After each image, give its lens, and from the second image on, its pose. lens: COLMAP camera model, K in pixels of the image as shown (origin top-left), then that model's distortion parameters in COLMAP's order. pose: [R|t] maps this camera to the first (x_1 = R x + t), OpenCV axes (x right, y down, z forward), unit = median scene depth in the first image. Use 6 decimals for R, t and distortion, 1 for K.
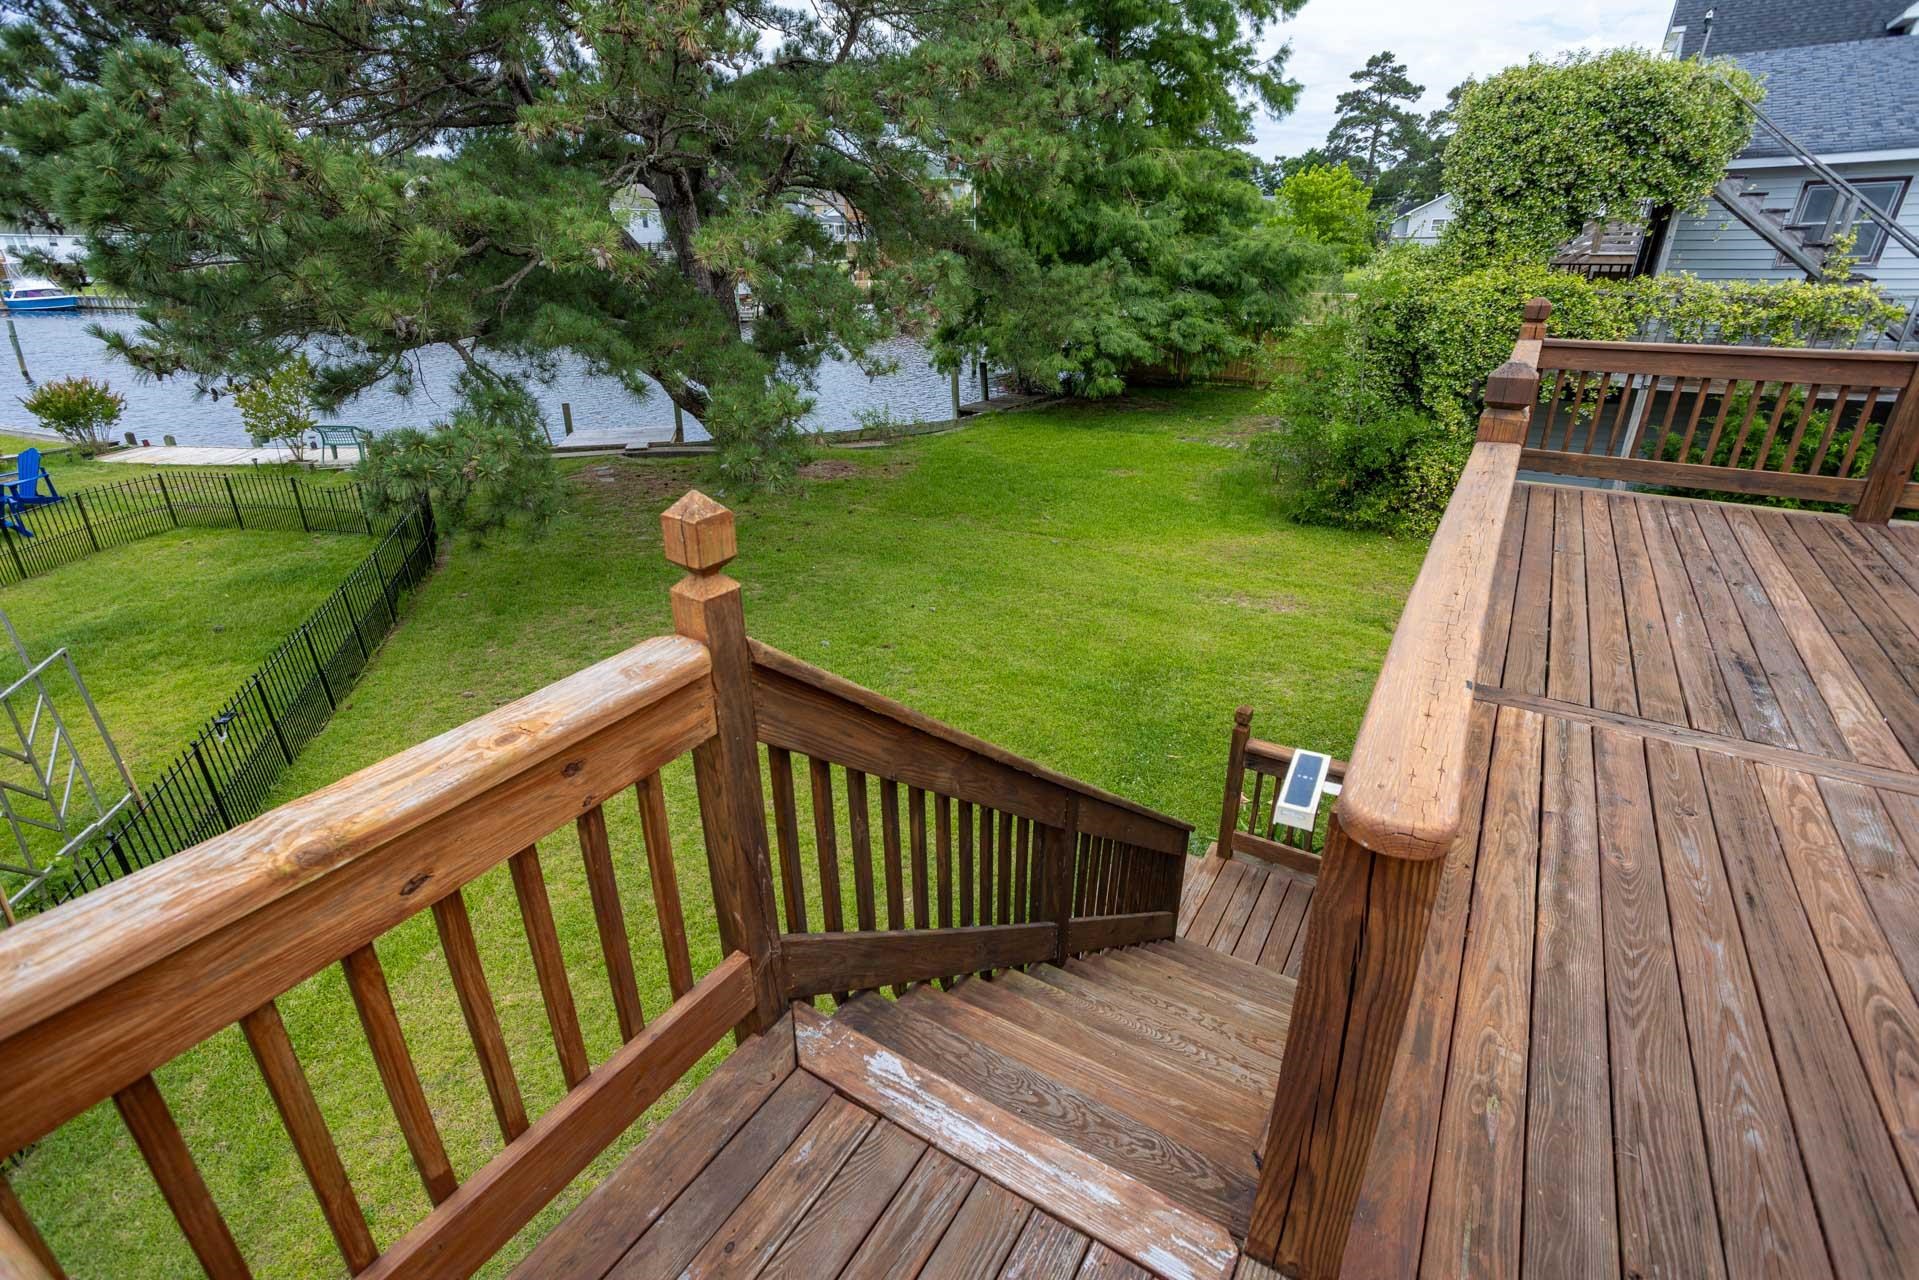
lens RADIAL K [[903.5, 0, 959.5], [0, 903.5, 640.0], [0, 0, 1]] dist [0.002351, 0.001189]
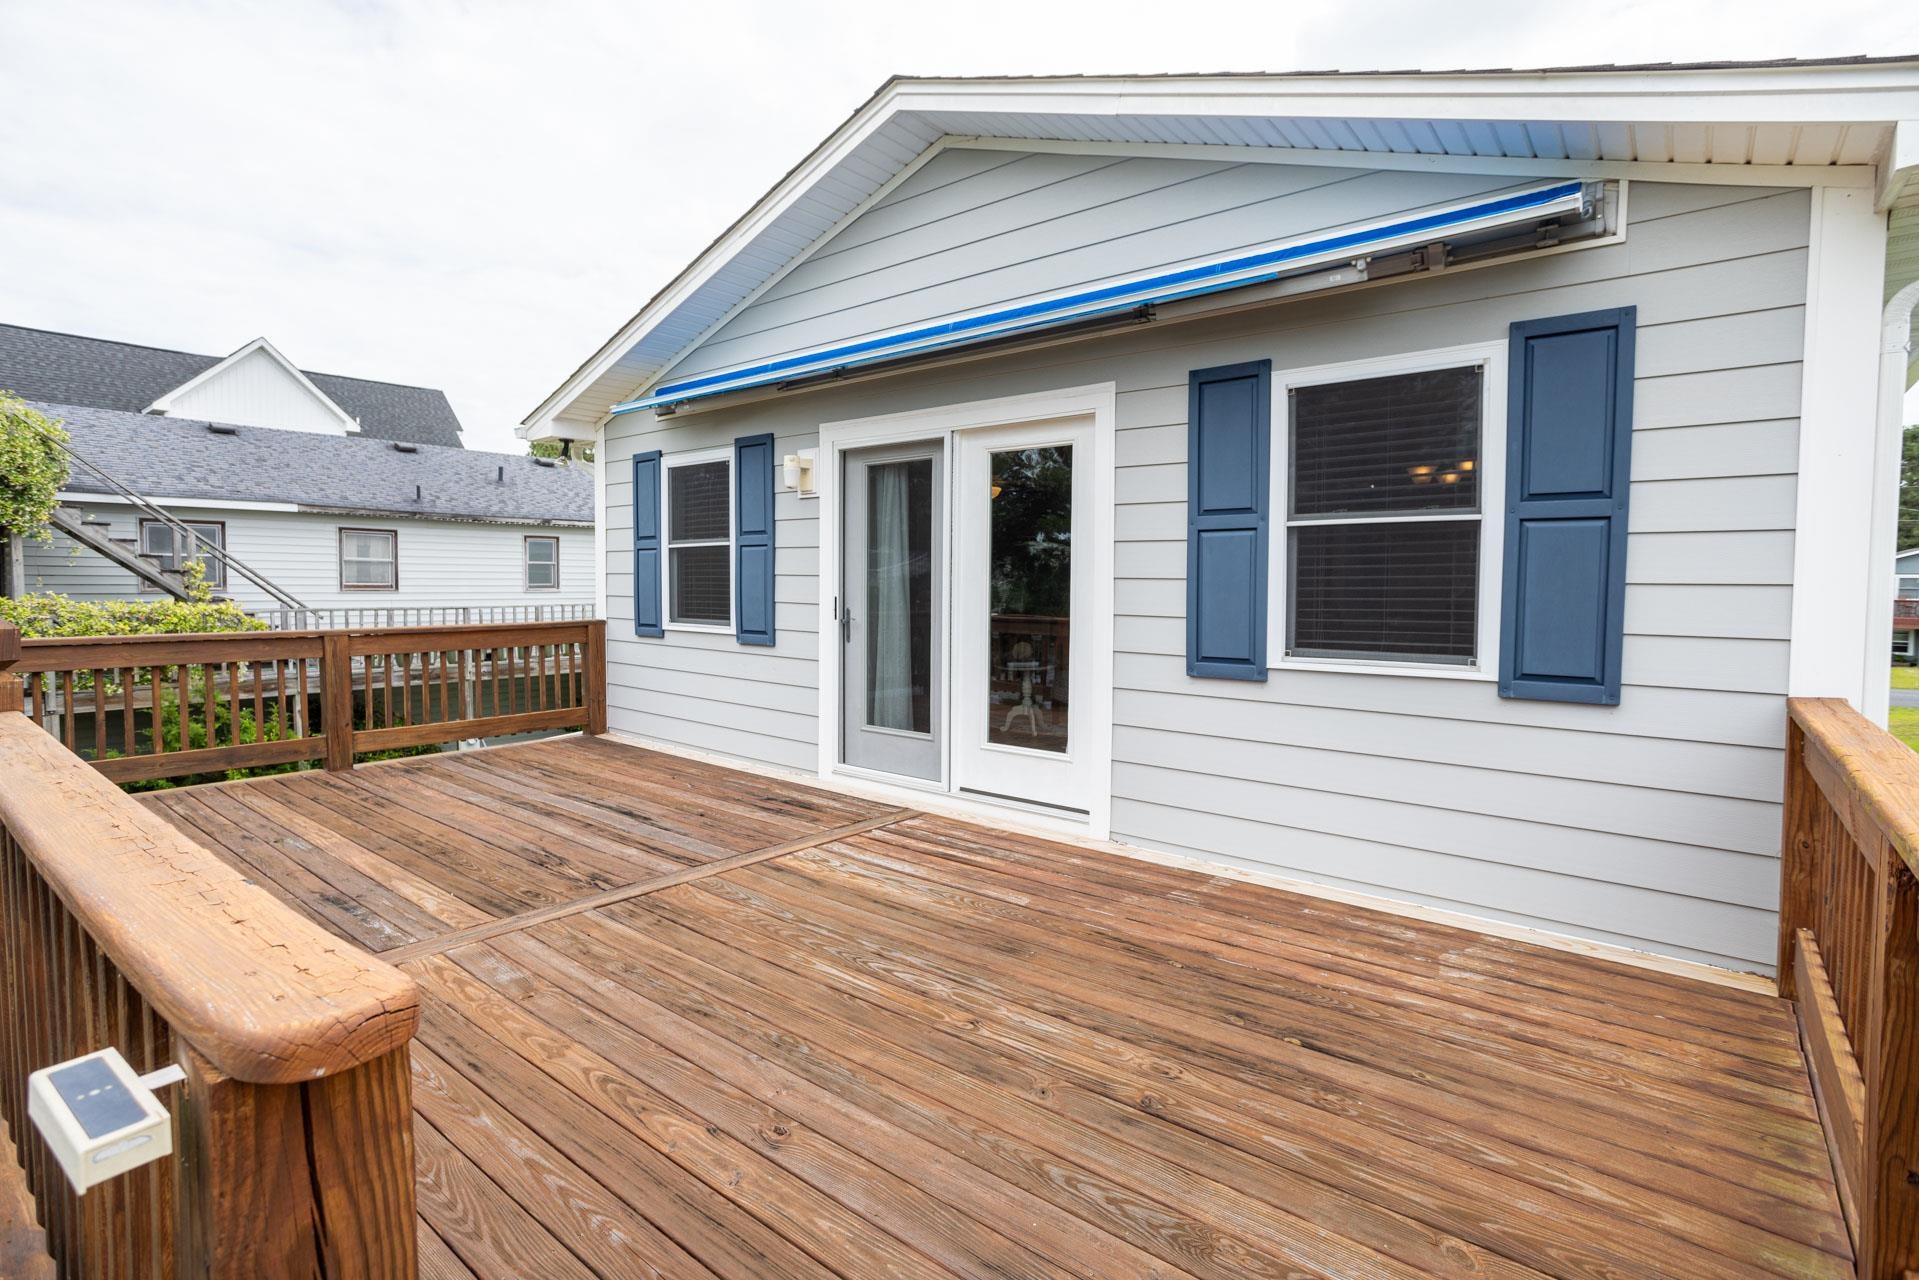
lens RADIAL K [[896.9, 0, 958.7], [0, 896.9, 608.2], [0, 0, 1]] dist [-0.003392, 0.000466]
pose [[0.124090, -0.042080, 0.991378, -0.022356], [0.411955, 0.911113, -0.012891, 0.029700], [-0.902715, 0.410003, 0.130395, 0.092637]]
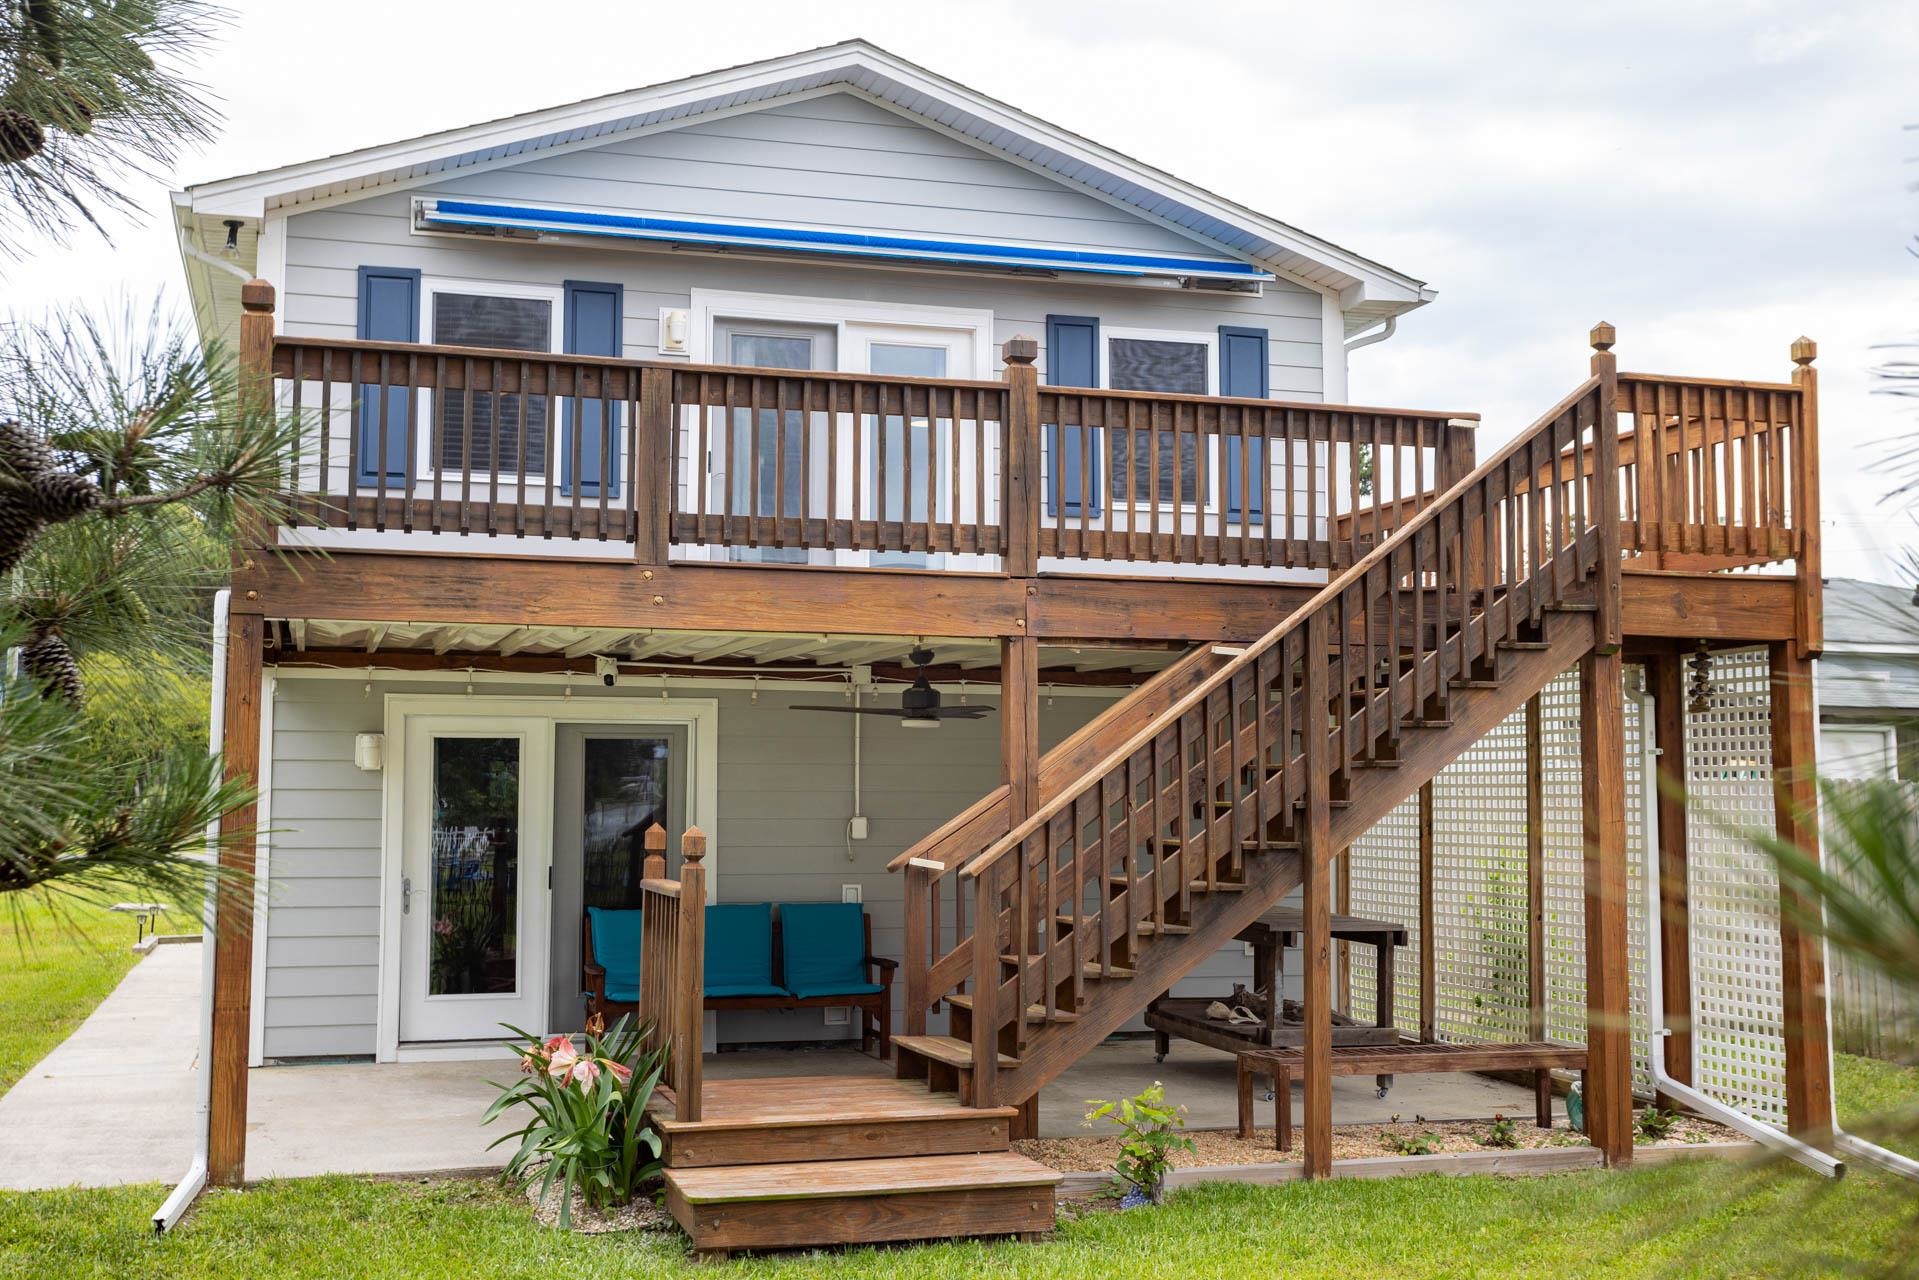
lens RADIAL K [[2233.9, 0, 959.5], [0, 2233.9, 640.0], [0, 0, 1]] dist [0.090178, 0.009511]
pose [[-0.740389, 0.055132, 0.669914, -0.330804], [0.276807, 0.933209, 0.229126, -0.094389], [-0.612538, 0.355079, -0.706199, 0.719694]]
